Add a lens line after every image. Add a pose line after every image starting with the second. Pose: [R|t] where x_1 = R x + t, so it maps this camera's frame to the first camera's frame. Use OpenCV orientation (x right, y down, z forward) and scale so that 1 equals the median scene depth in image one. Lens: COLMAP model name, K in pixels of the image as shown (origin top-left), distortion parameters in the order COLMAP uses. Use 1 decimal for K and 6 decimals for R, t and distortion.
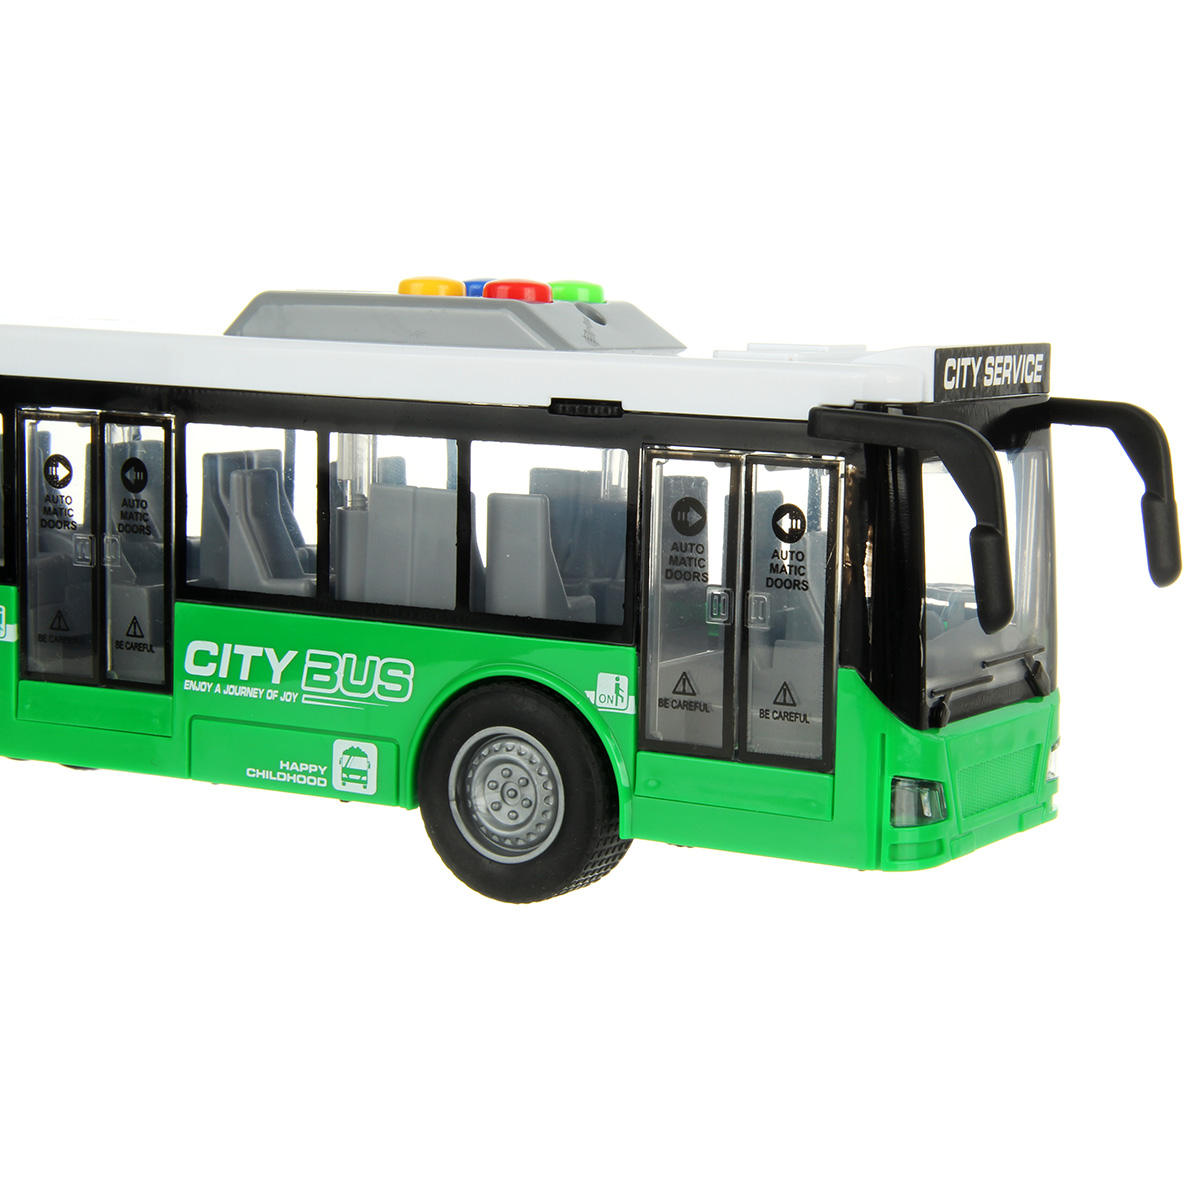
lens RADIAL K [[3008.7, 0, 701.2], [0, 3008.7, 618.7], [0, 0, 1]] dist [0.125094, 0.230254]
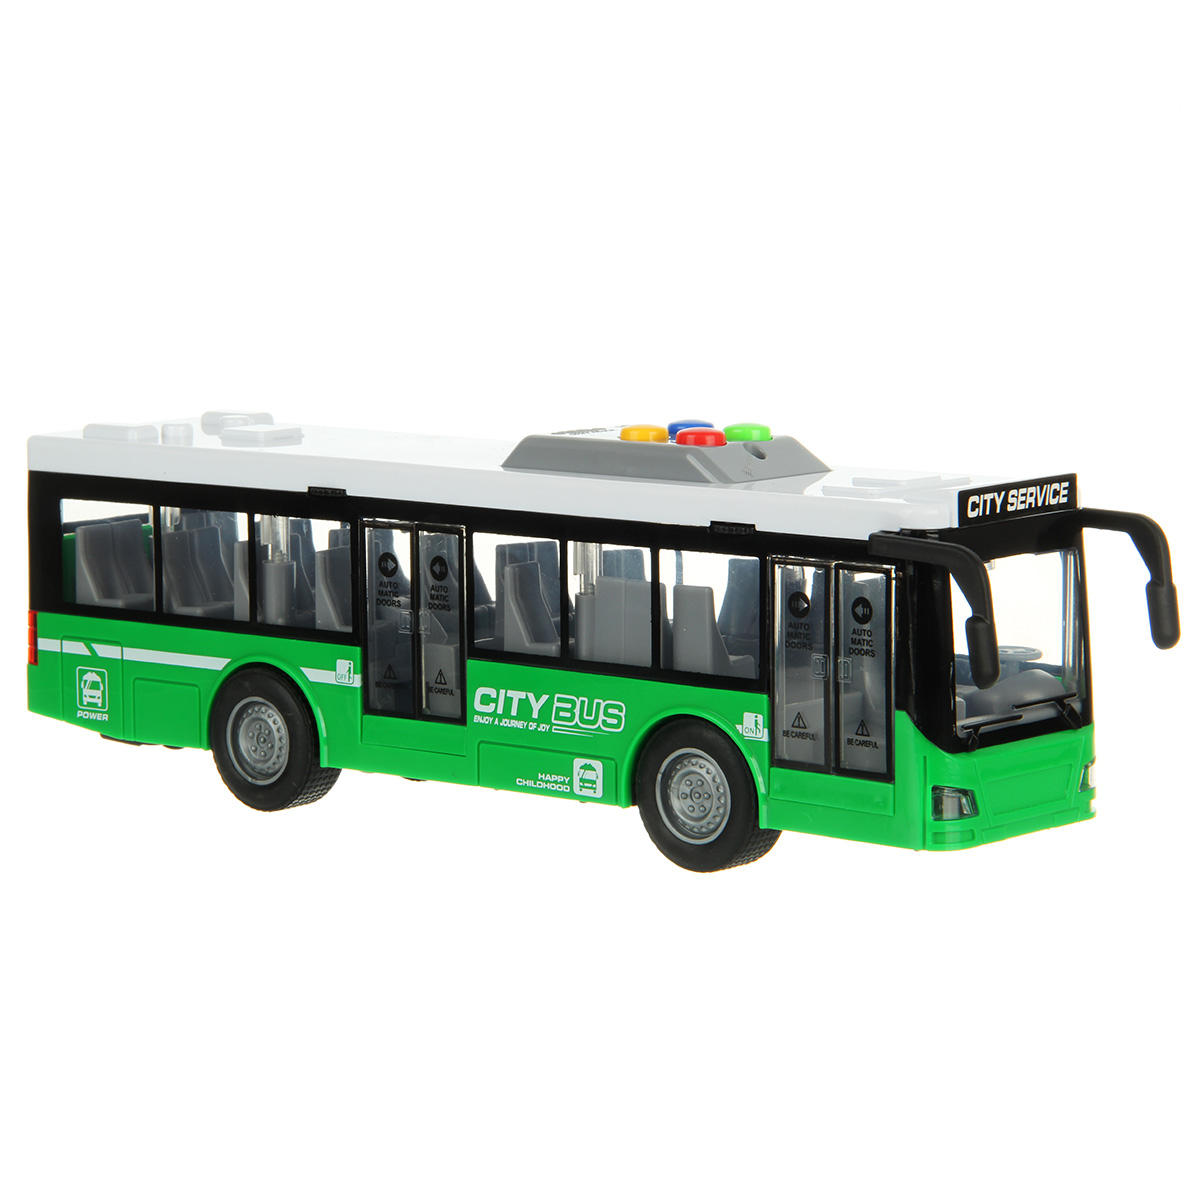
lens RADIAL K [[4471.1, 0, 567.6], [0, 4471.1, 543.4], [0, 0, 1]] dist [0.573836, -1.618618]
pose [[0.979123, -0.008745, -0.203083, 0.302808], [0.007403, 0.999945, -0.007365, -0.045183], [0.203136, 0.005708, 0.979134, -1.055067]]
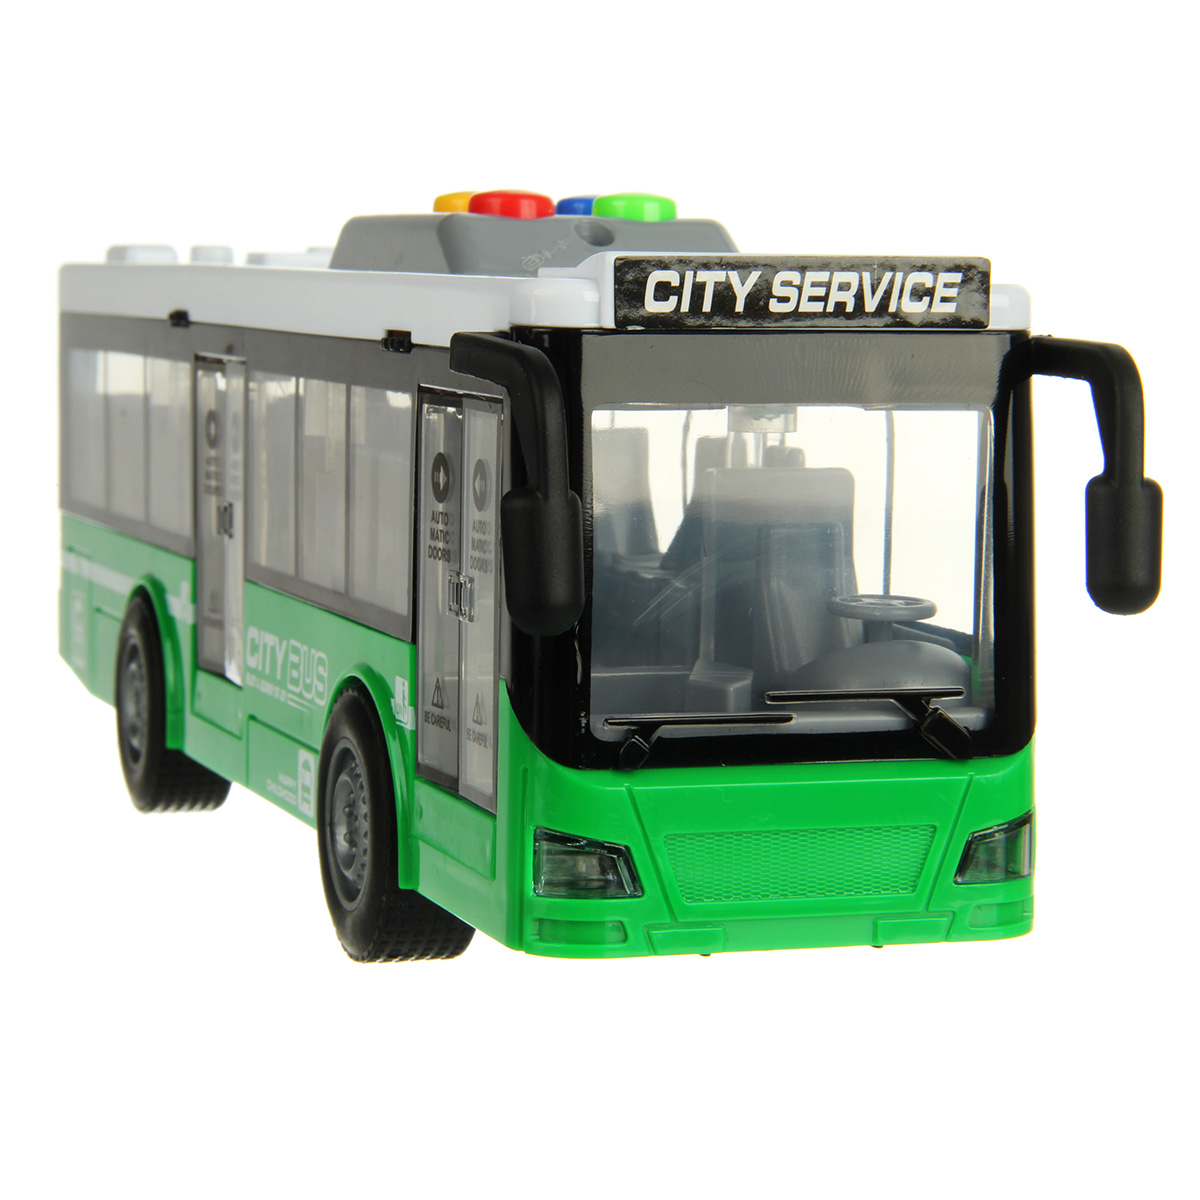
lens RADIAL K [[3792.3, 0, 574.2], [0, 3792.3, 600.5], [0, 0, 1]] dist [0.167634, 0.485732]
pose [[0.734374, 0.048129, -0.677036, 0.642824], [-0.077967, 0.996862, -0.013705, 0.007840], [0.674252, 0.062851, 0.735822, 0.282833]]
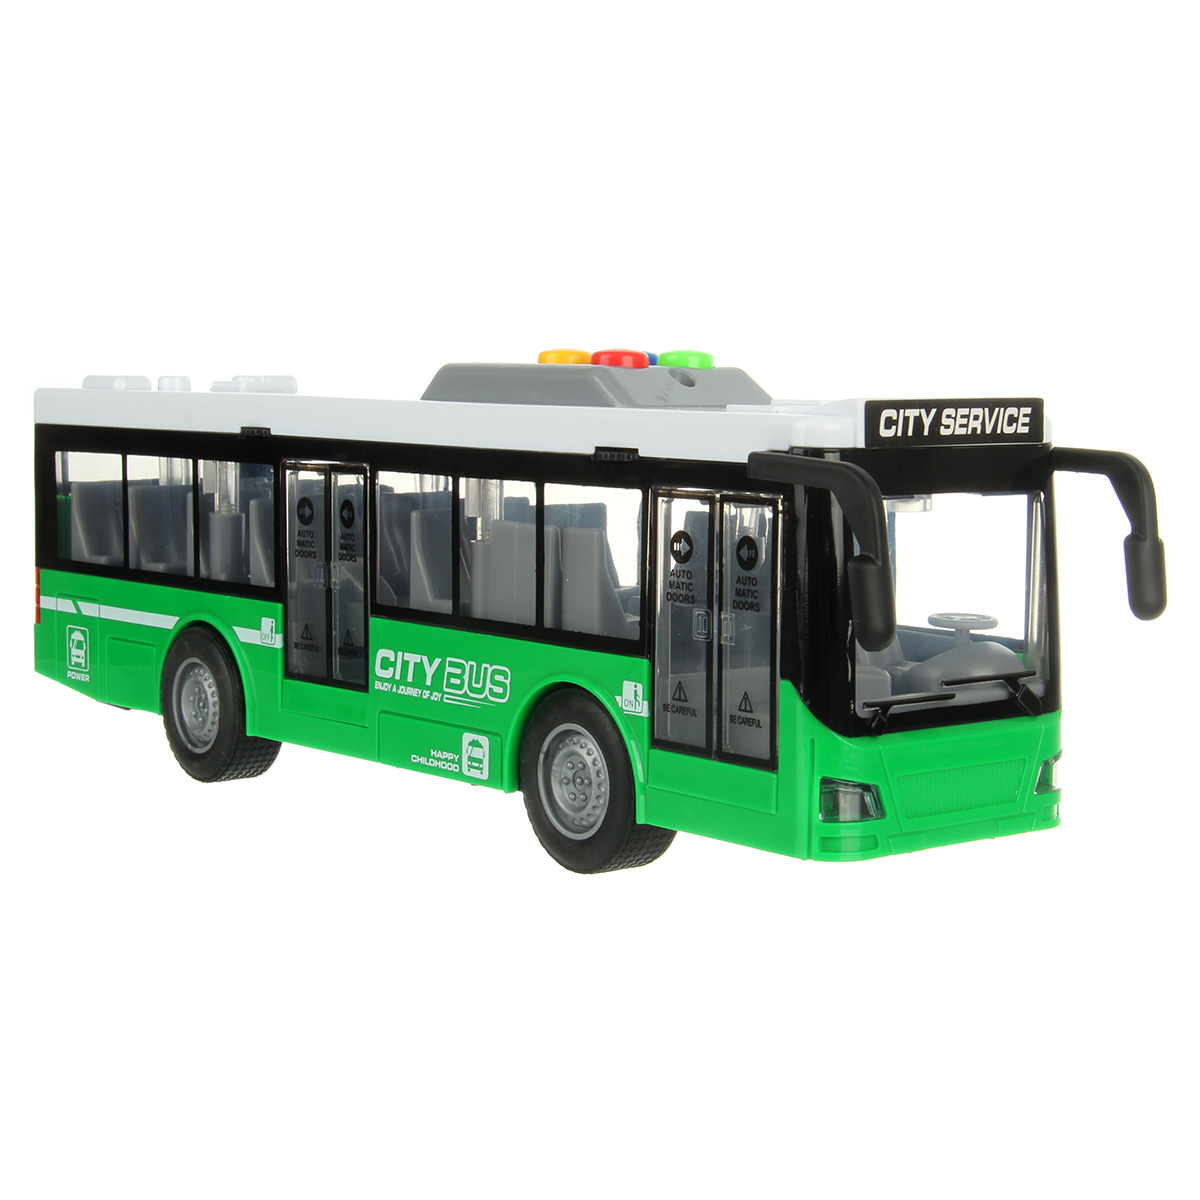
lens RADIAL K [[2621.2, 0, 667.2], [0, 2621.2, 596.8], [0, 0, 1]] dist [-0.004675, 0.182450]
pose [[0.935345, 0.017649, -0.353296, 0.325158], [-0.028923, 0.999226, -0.026655, 0.011480], [0.352552, 0.035150, 0.935132, 0.049591]]
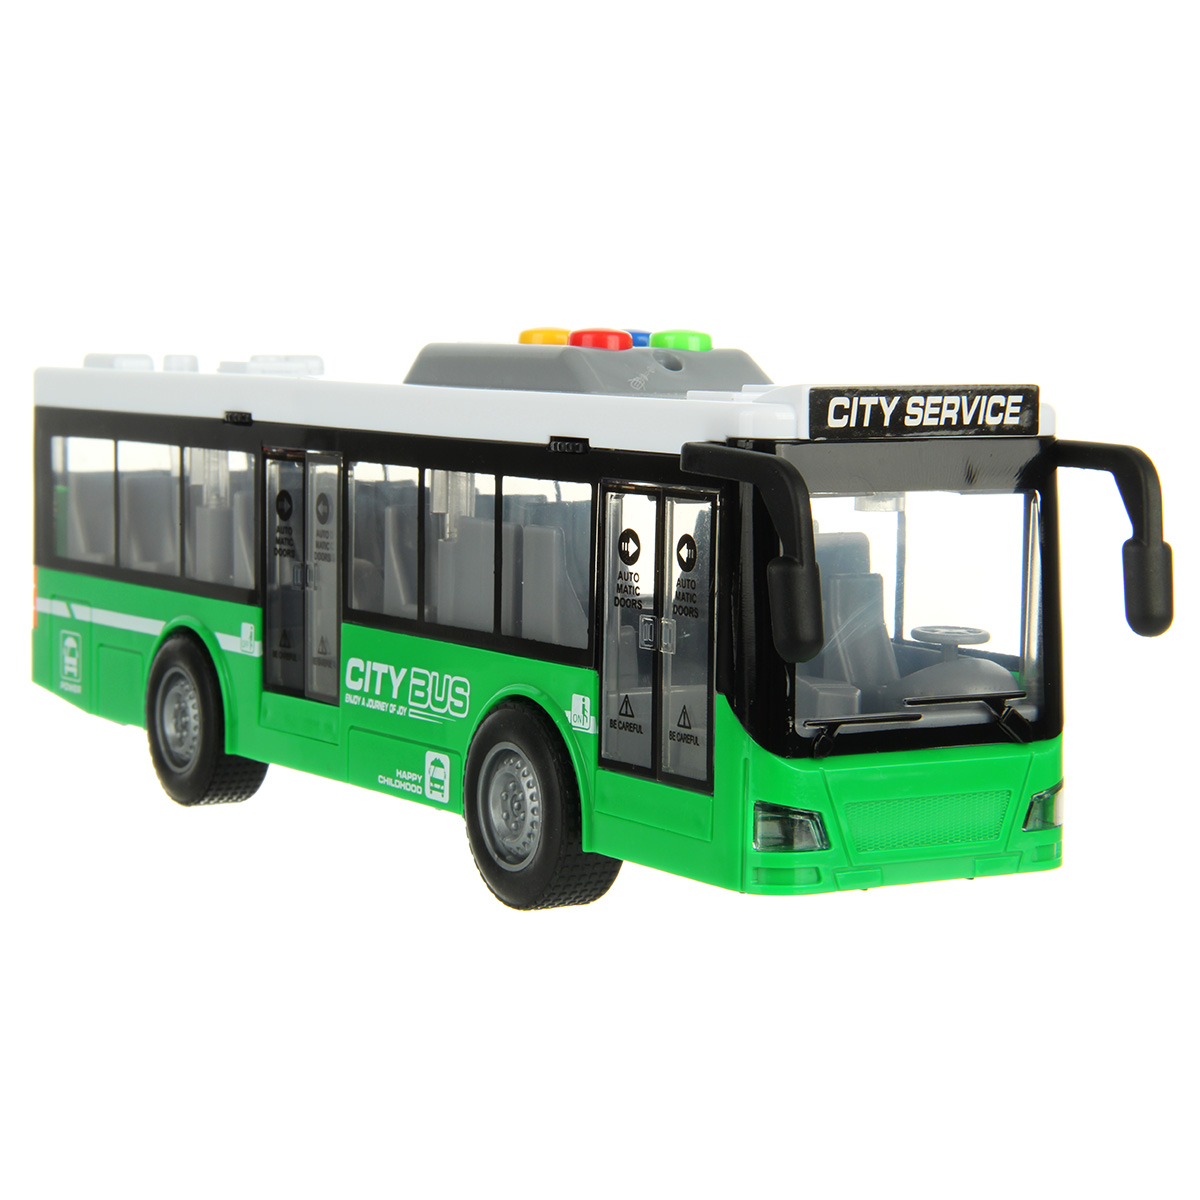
lens RADIAL K [[3278.0, 0, 600.0], [0, 3278.0, 600.0], [0, 0, 1]] dist [0.203275, 0.208558]
pose [[0.875605, 0.029189, -0.482145, 0.506557], [-0.050210, 0.998265, -0.030751, 0.019078], [0.480411, 0.051135, 0.875552, -0.010056]]
